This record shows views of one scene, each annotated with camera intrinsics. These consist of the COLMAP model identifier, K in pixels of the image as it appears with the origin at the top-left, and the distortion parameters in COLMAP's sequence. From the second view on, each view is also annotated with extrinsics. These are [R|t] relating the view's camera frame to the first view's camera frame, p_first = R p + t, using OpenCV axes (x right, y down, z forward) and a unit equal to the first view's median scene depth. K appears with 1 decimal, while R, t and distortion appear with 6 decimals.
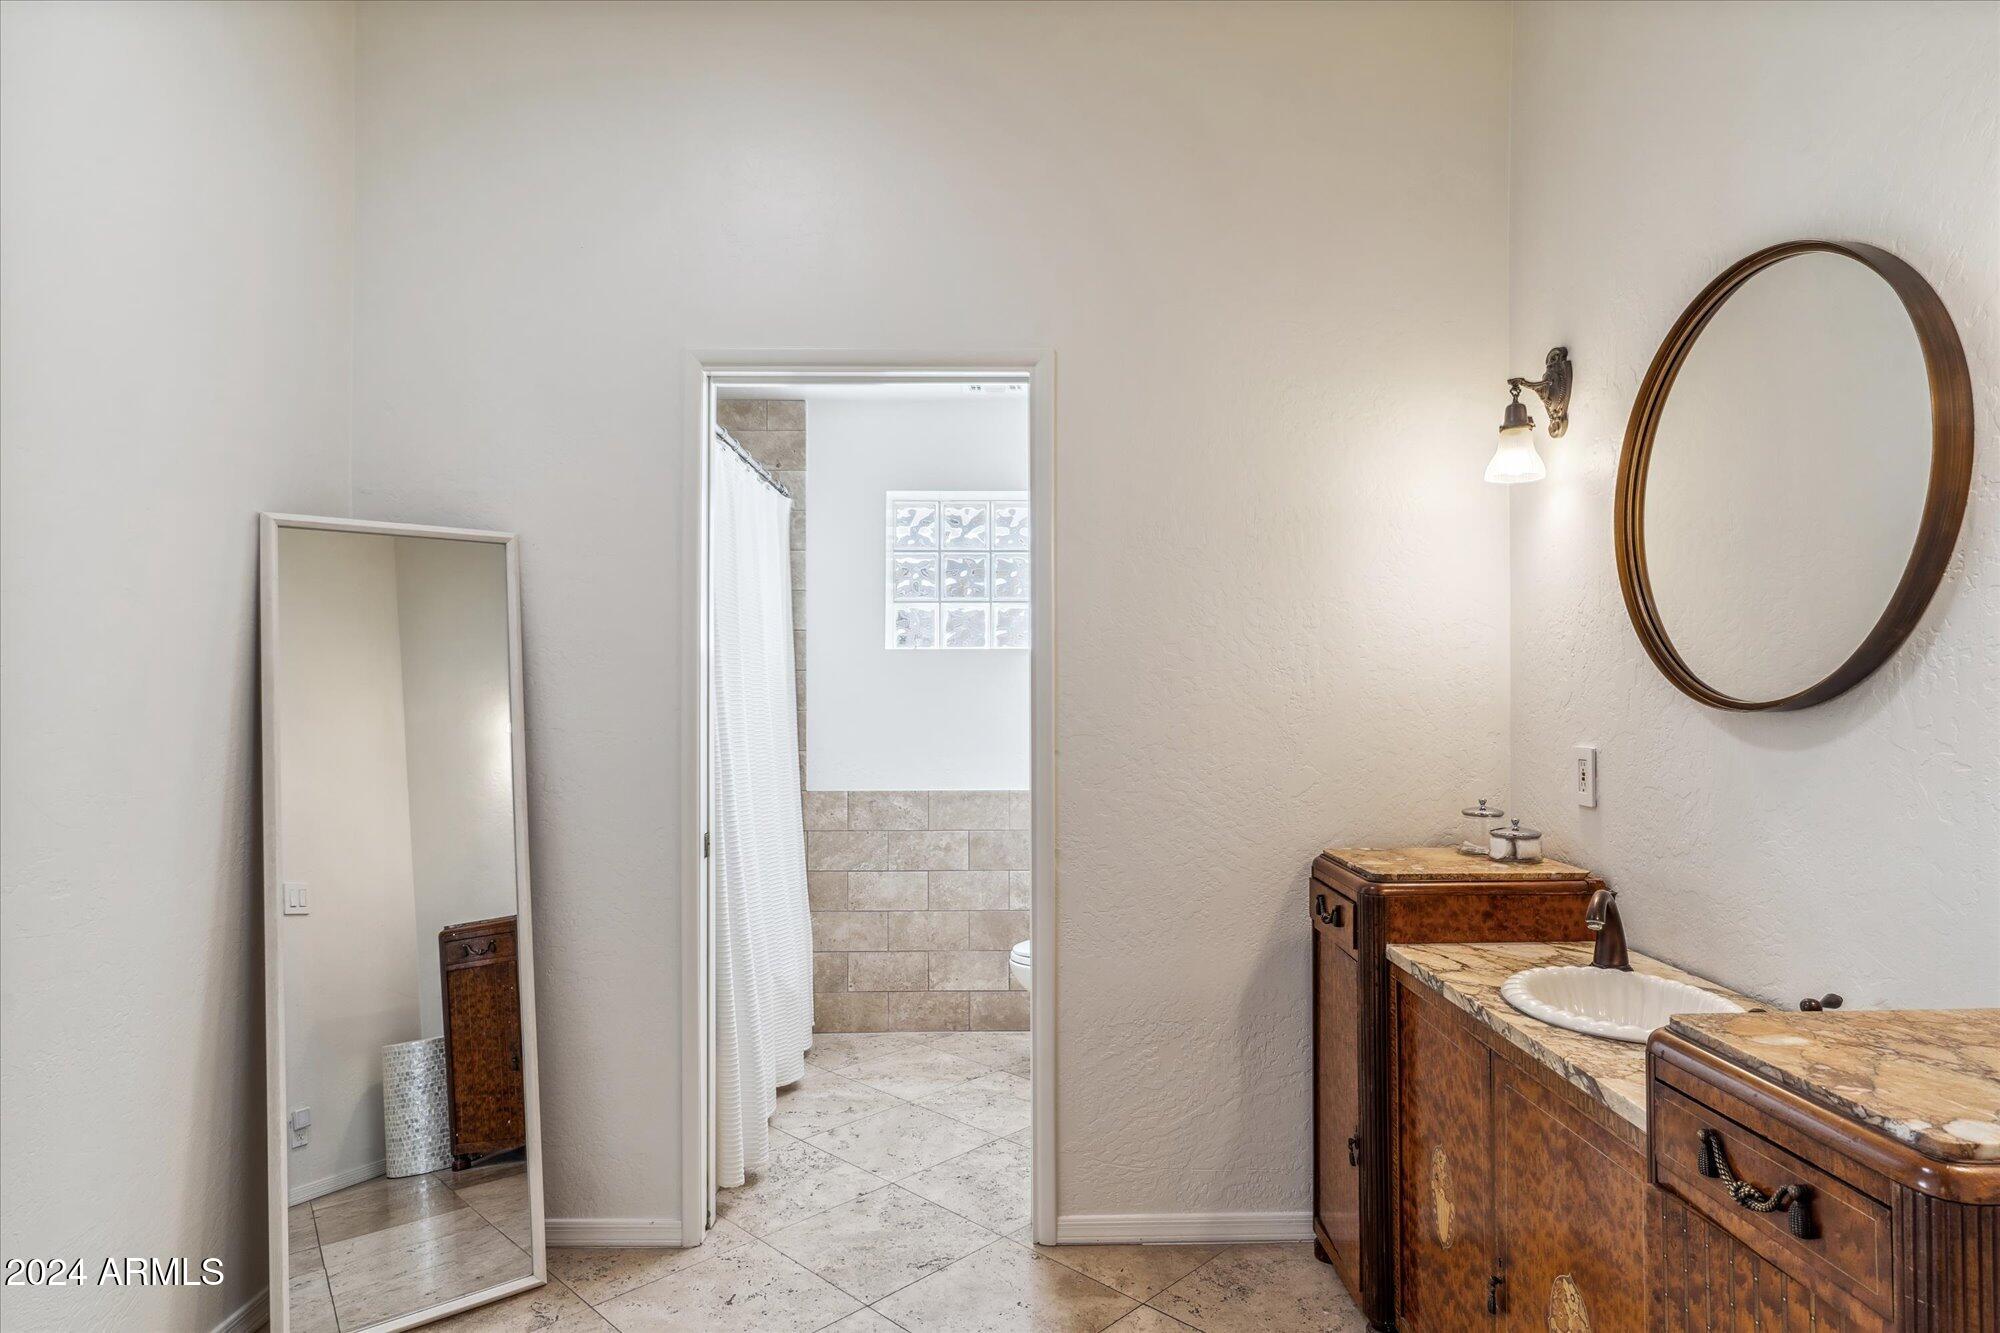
lens RADIAL K [[1070.2, 0, 1006.9], [0, 1070.2, 672.1], [0, 0, 1]] dist [0.012533, 0.000778]
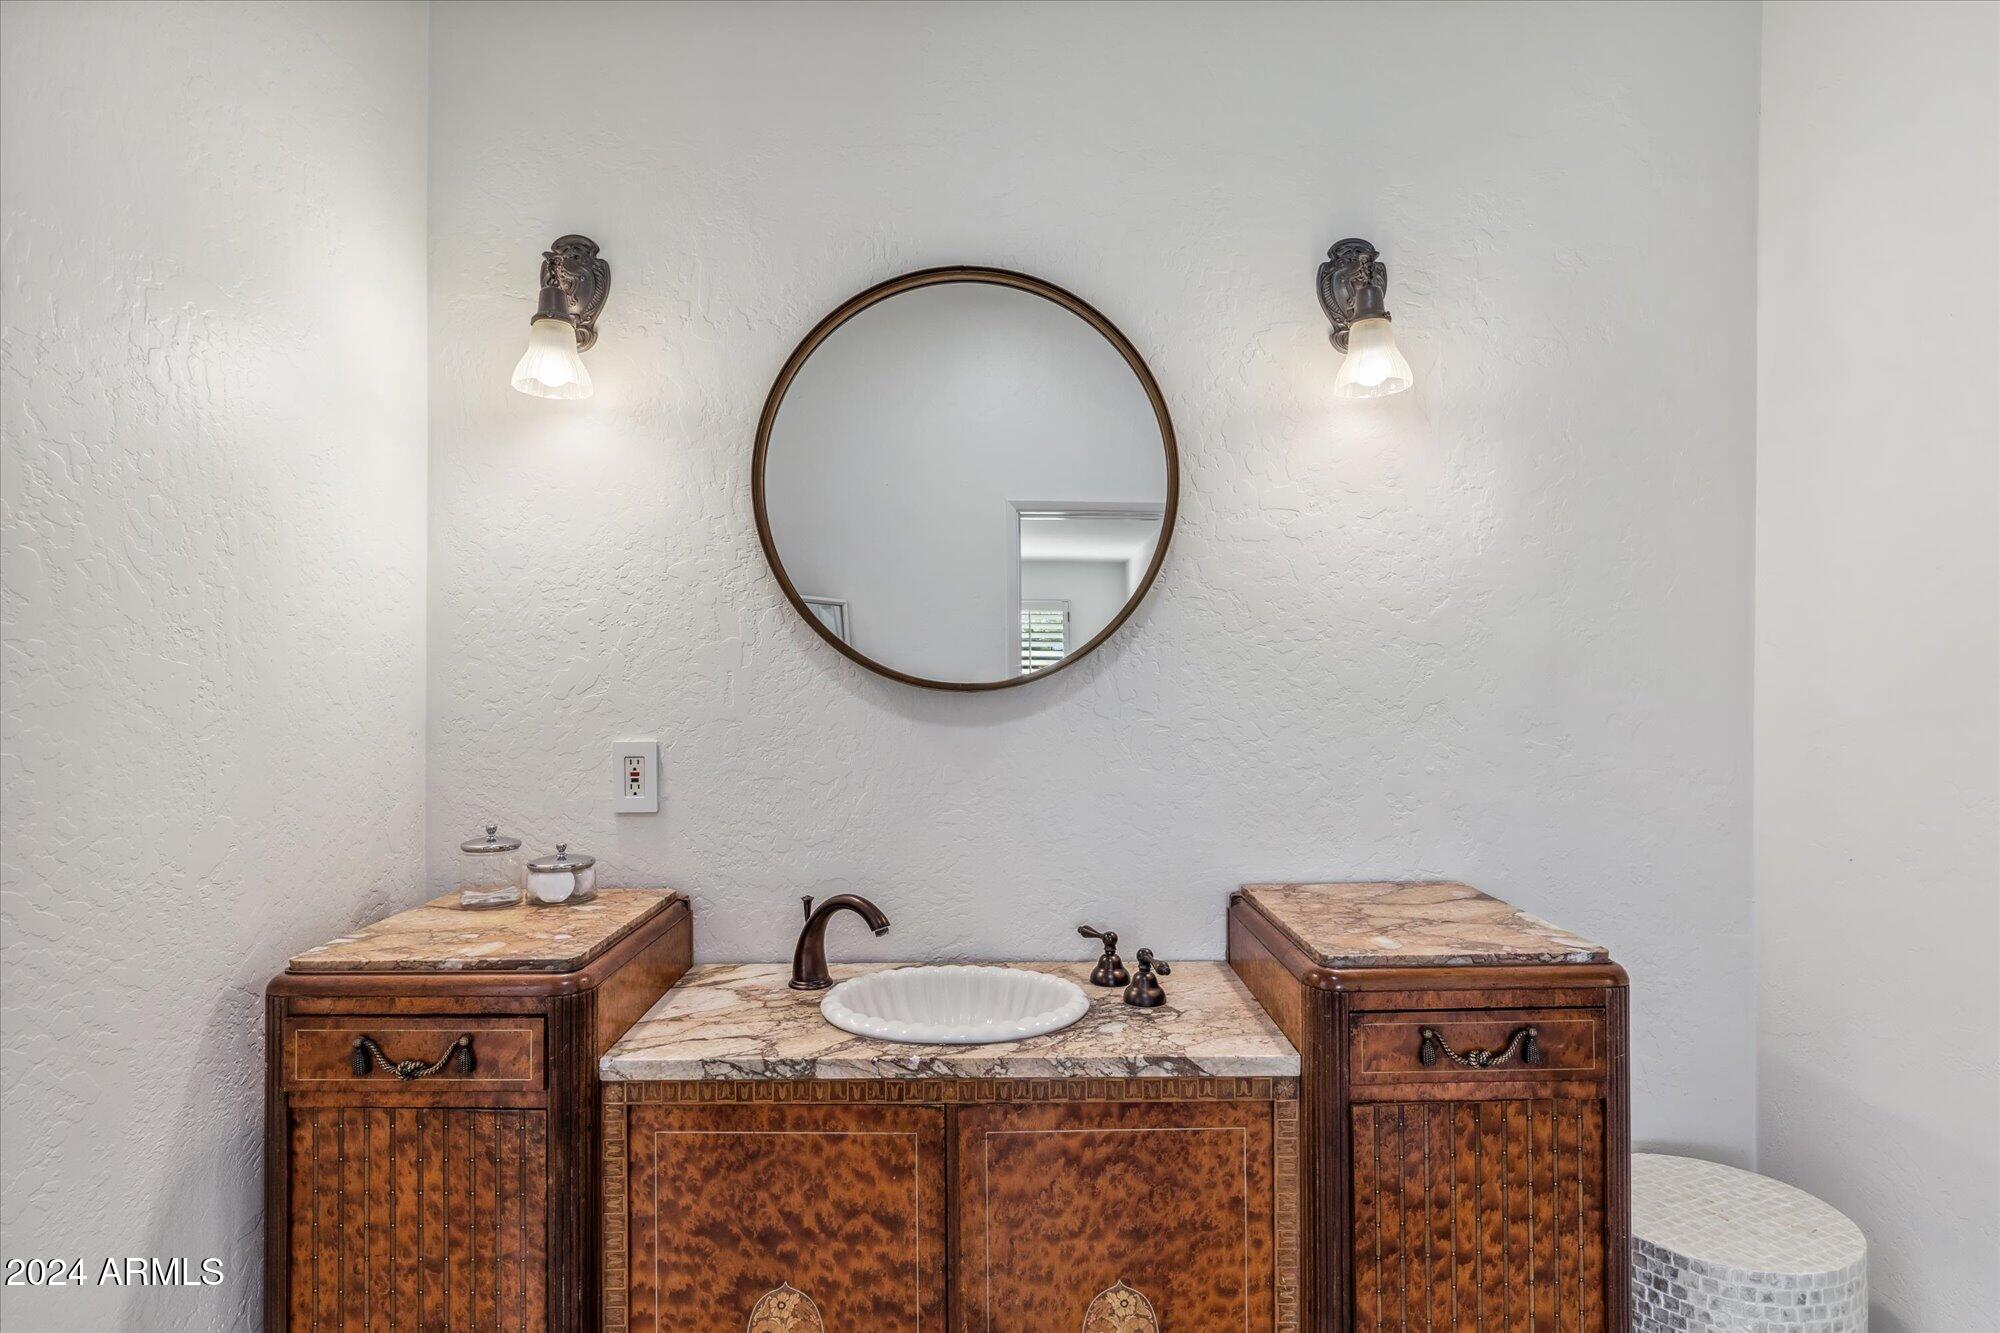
lens RADIAL K [[1070.2, 0, 1006.9], [0, 1070.2, 672.1], [0, 0, 1]] dist [0.012533, 0.000778]
pose [[0.019759, 0.003591, 0.999798, -0.395082], [-0.015510, 0.999874, -0.003285, 0.021623], [-0.999684, -0.015442, 0.019812, 0.995084]]
